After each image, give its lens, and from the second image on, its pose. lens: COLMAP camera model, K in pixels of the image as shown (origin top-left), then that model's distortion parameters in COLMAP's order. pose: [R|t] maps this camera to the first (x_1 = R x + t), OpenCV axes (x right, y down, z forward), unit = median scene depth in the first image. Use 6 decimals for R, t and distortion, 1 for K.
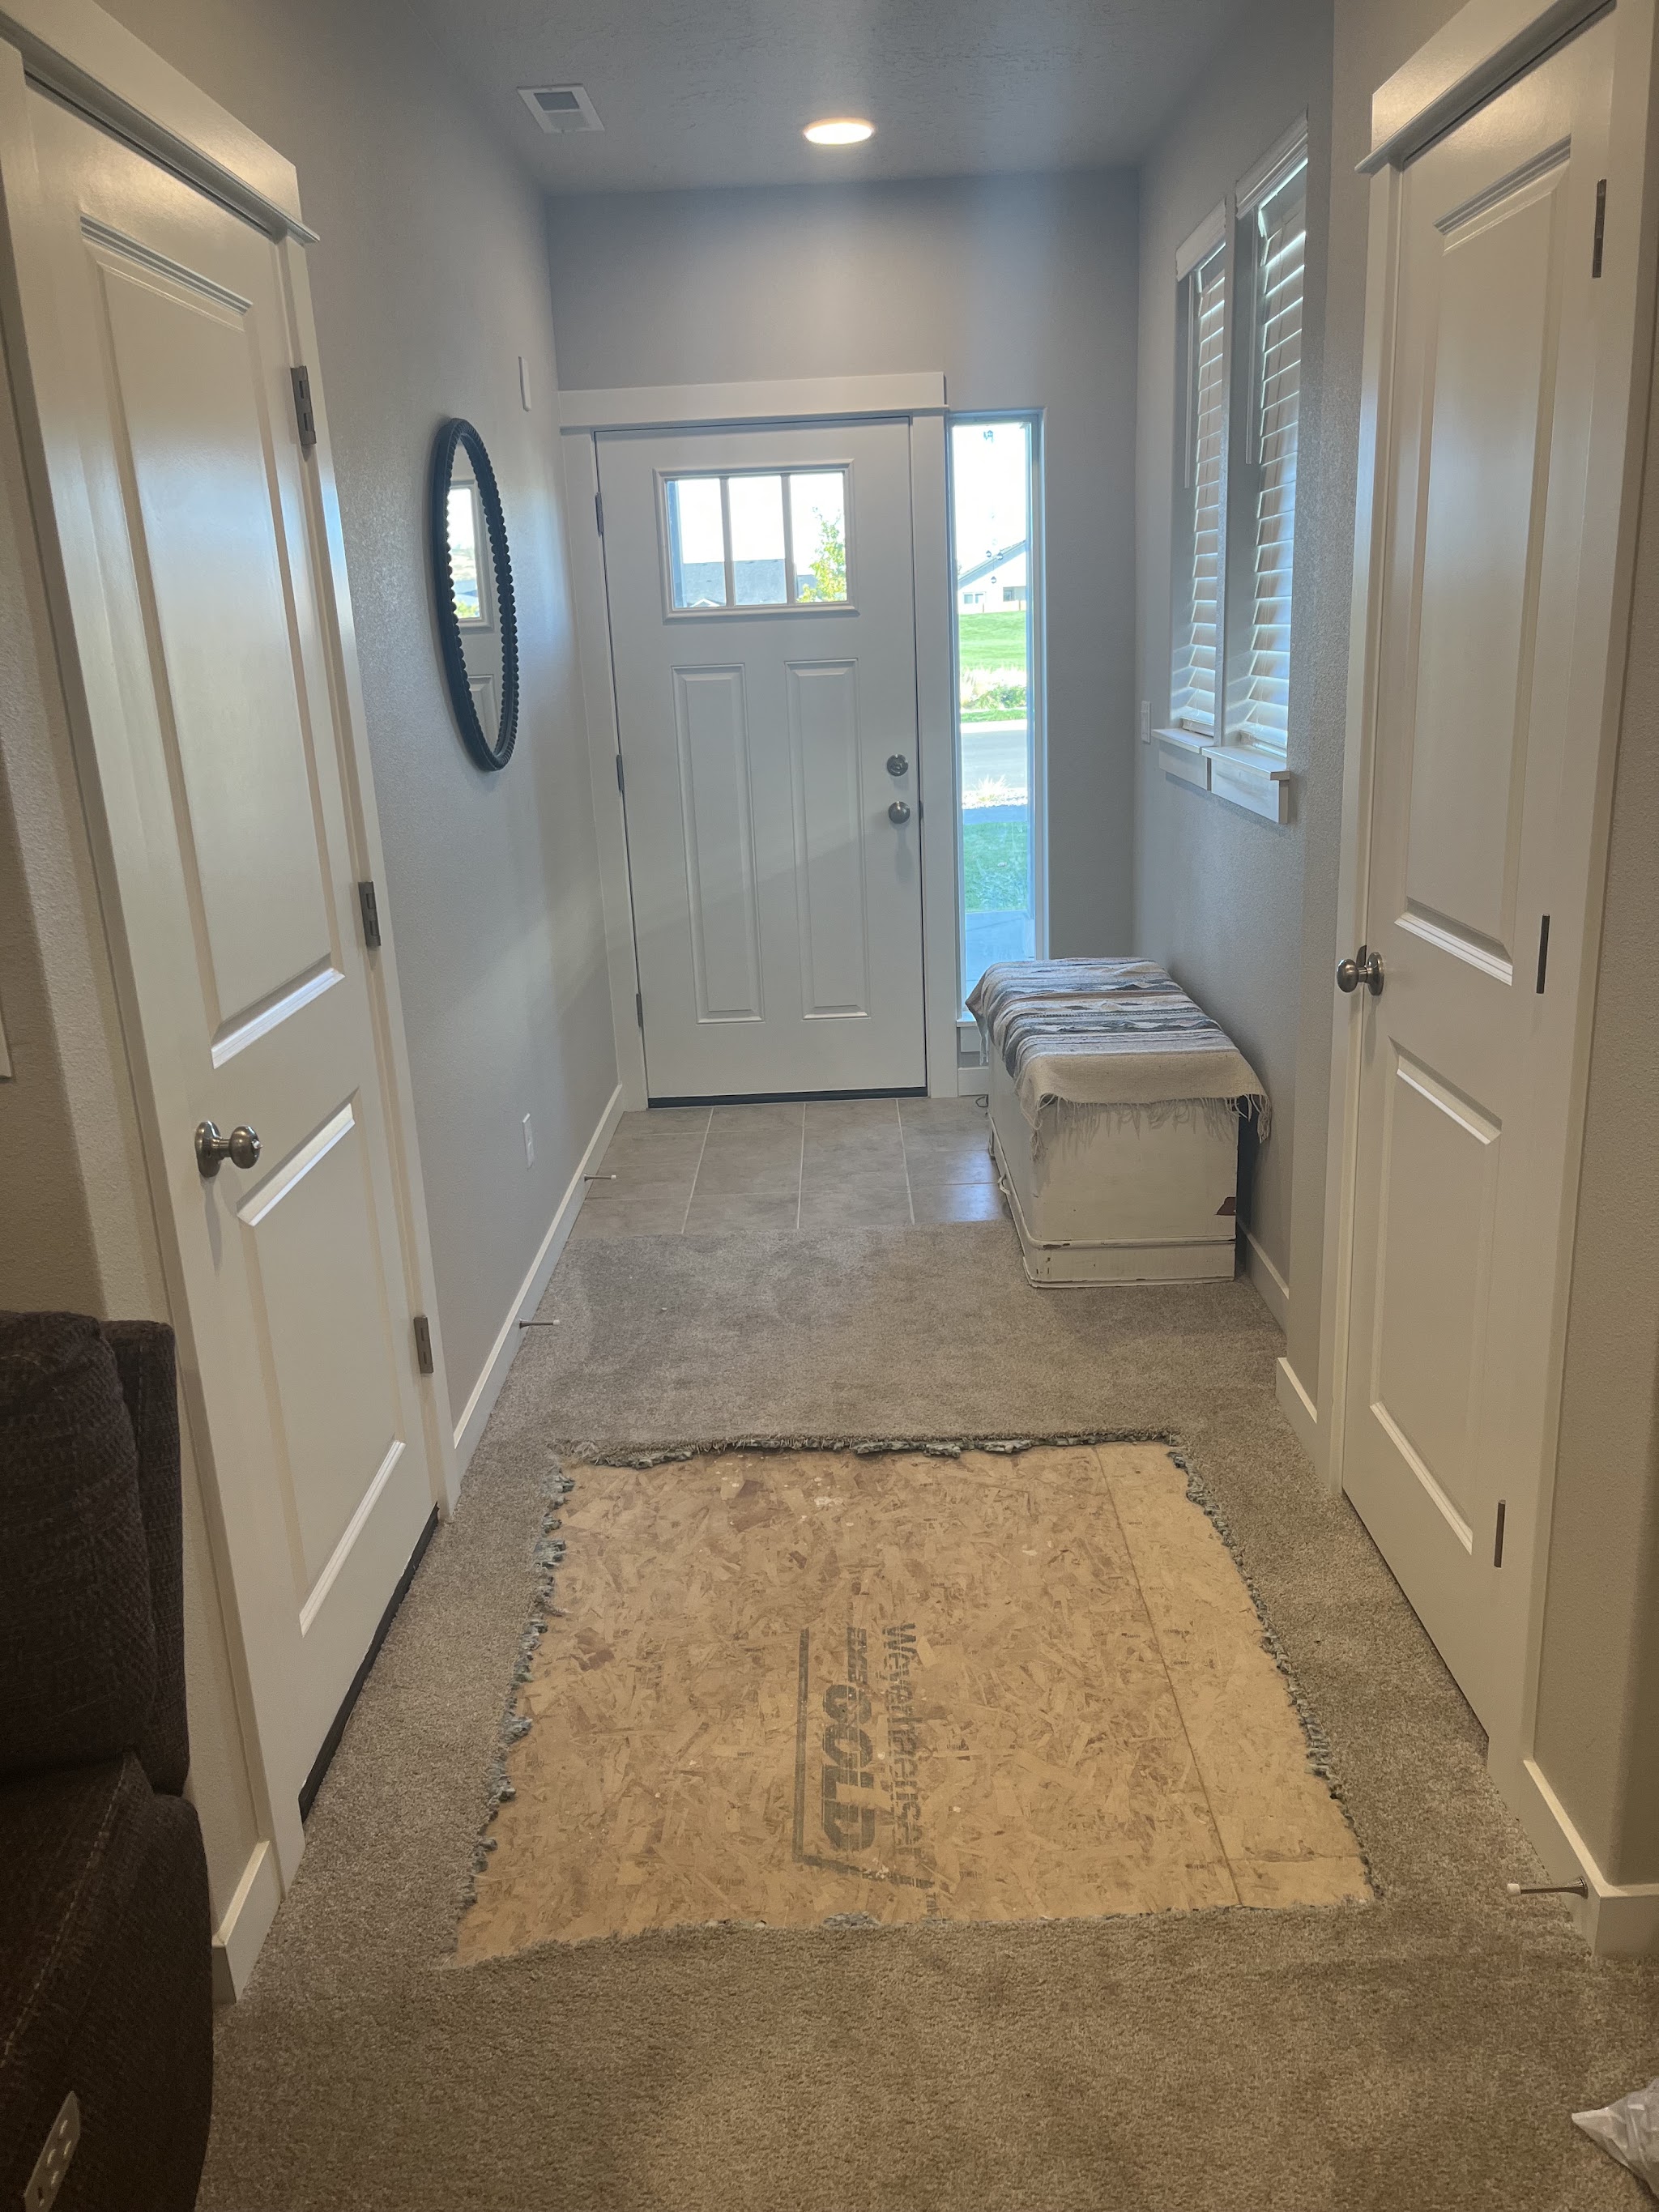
lens RADIAL K [[1670.3, 0, 834.1], [0, 1670.3, 1108.7], [0, 0, 1]] dist [0.032821, -0.005203]
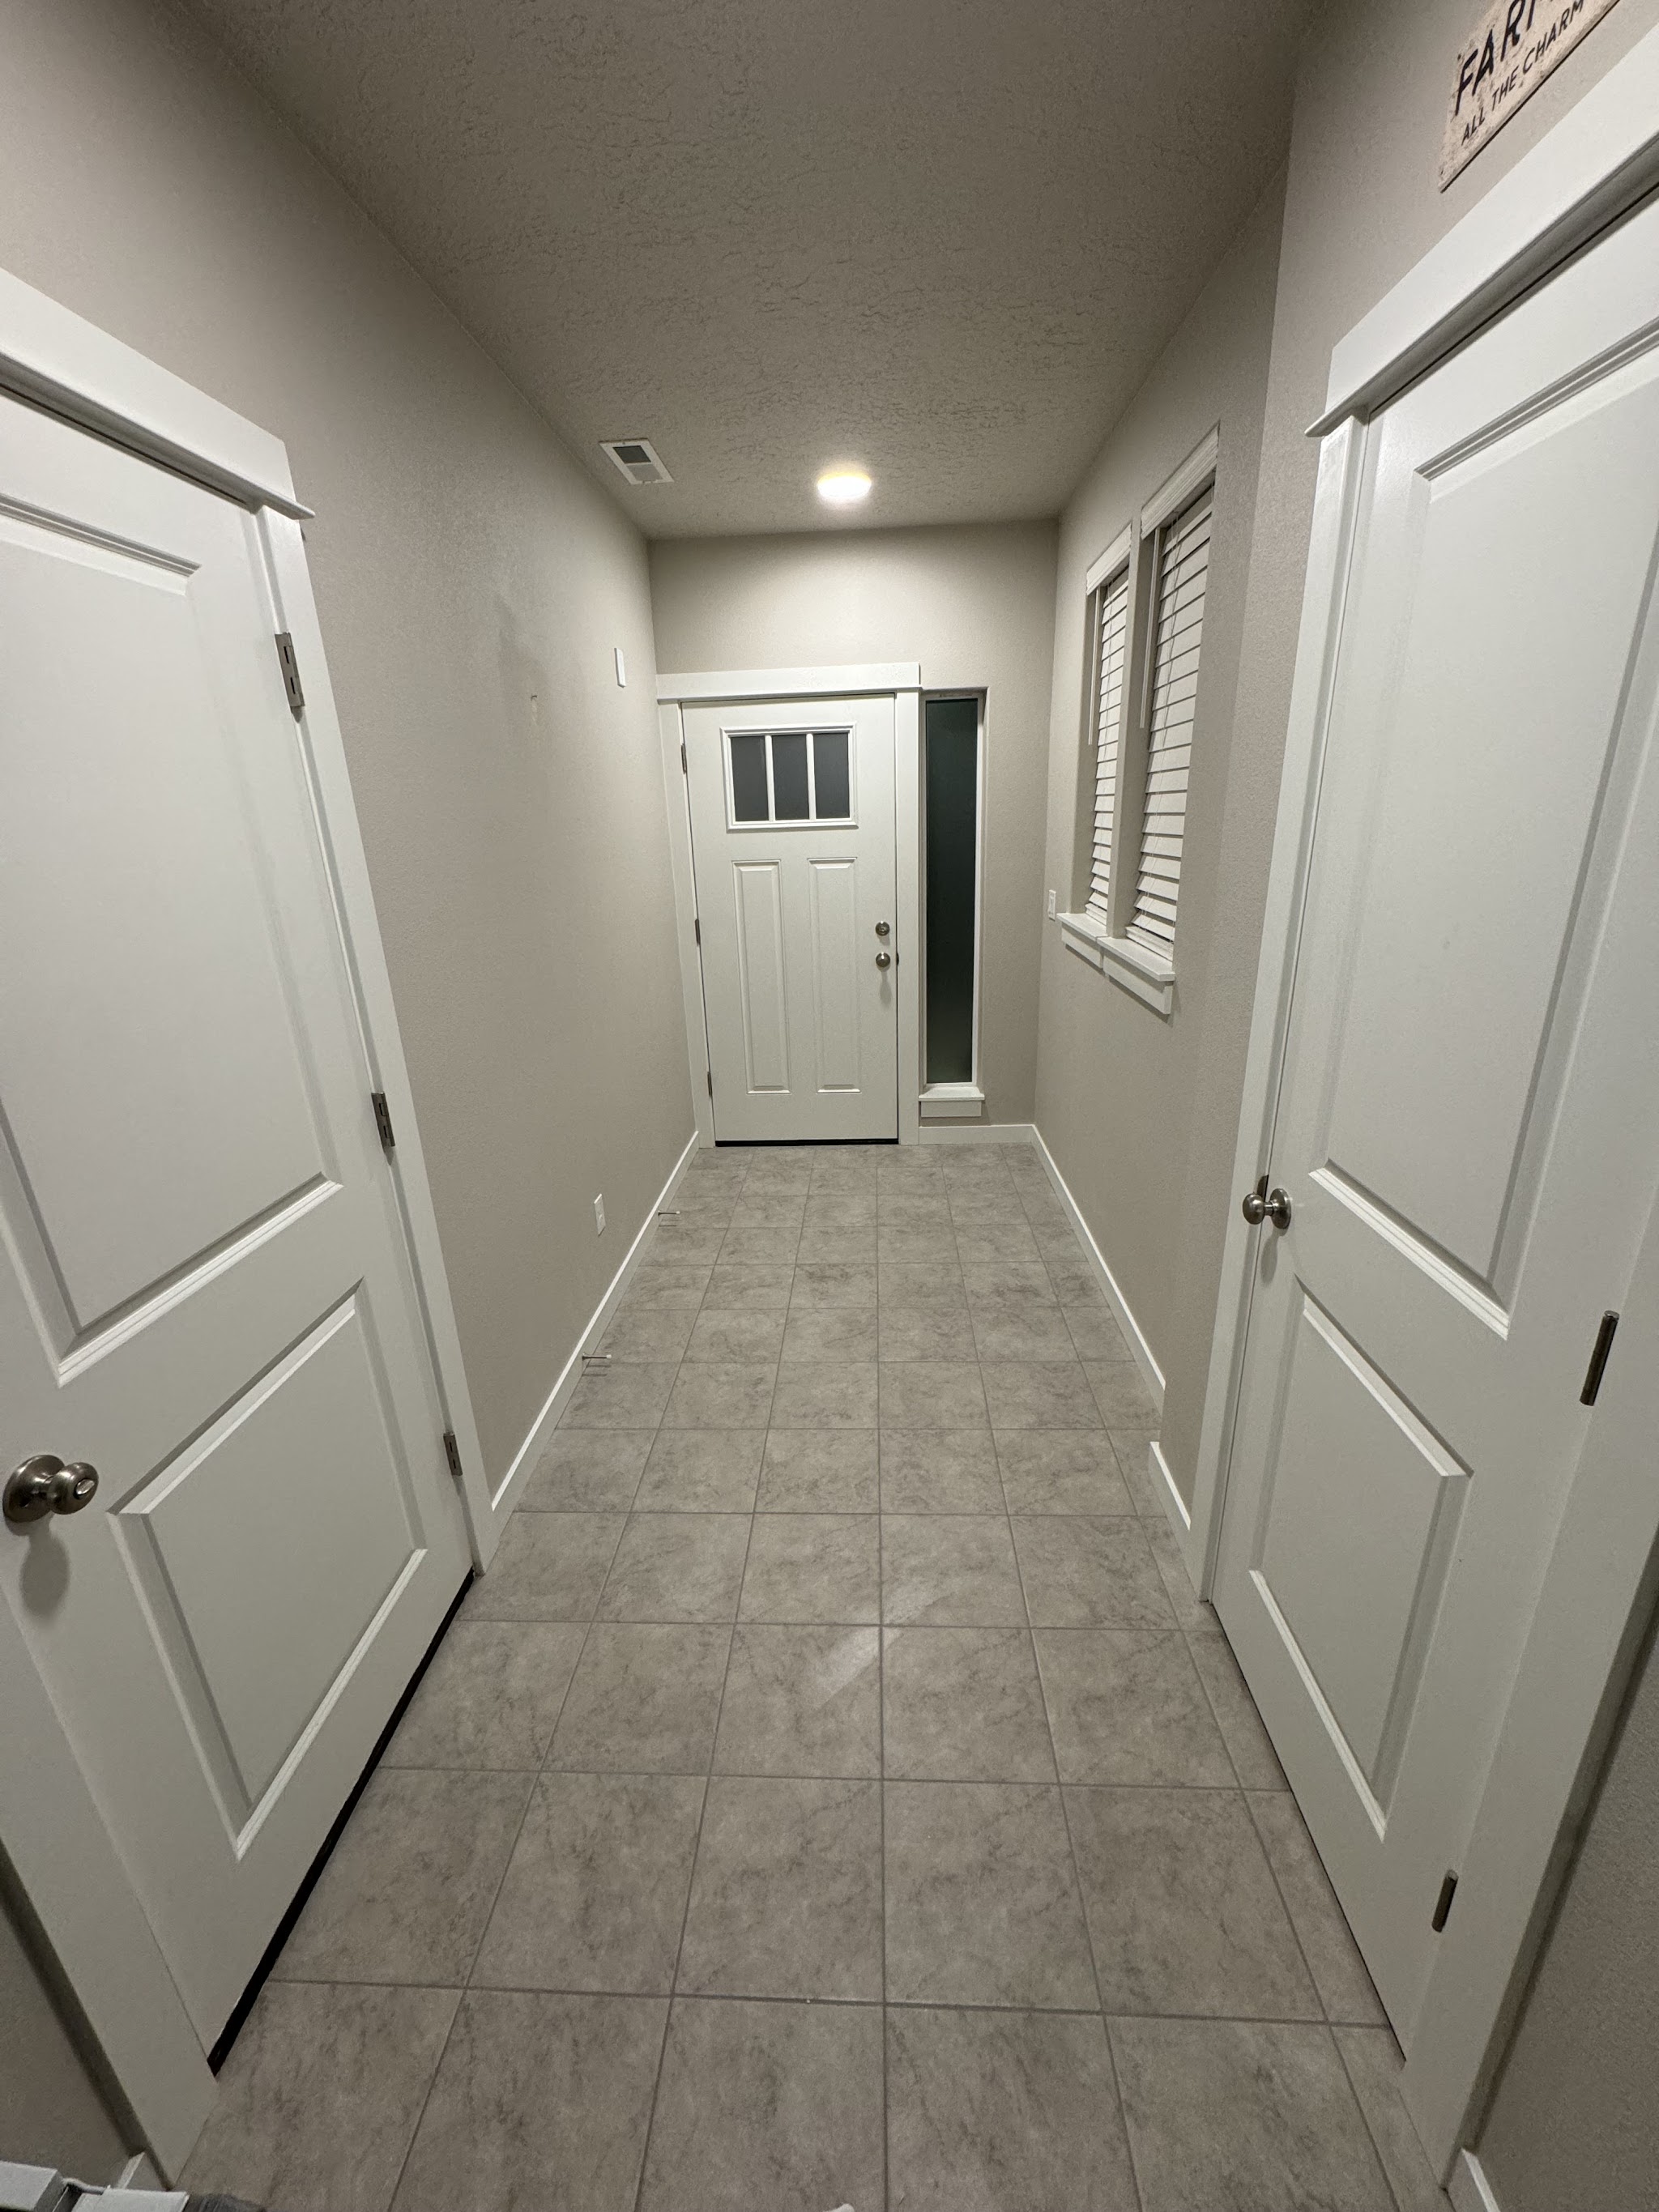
lens RADIAL K [[882.5, 0, 823.4], [0, 882.5, 1104.6], [0, 0, 1]] dist [0.003038, 0.000231]
pose [[0.998573, 0.025499, -0.046926, 0.044056], [-0.023613, 0.998909, 0.040300, -0.132783], [0.047902, -0.039134, 0.998085, 0.343114]]
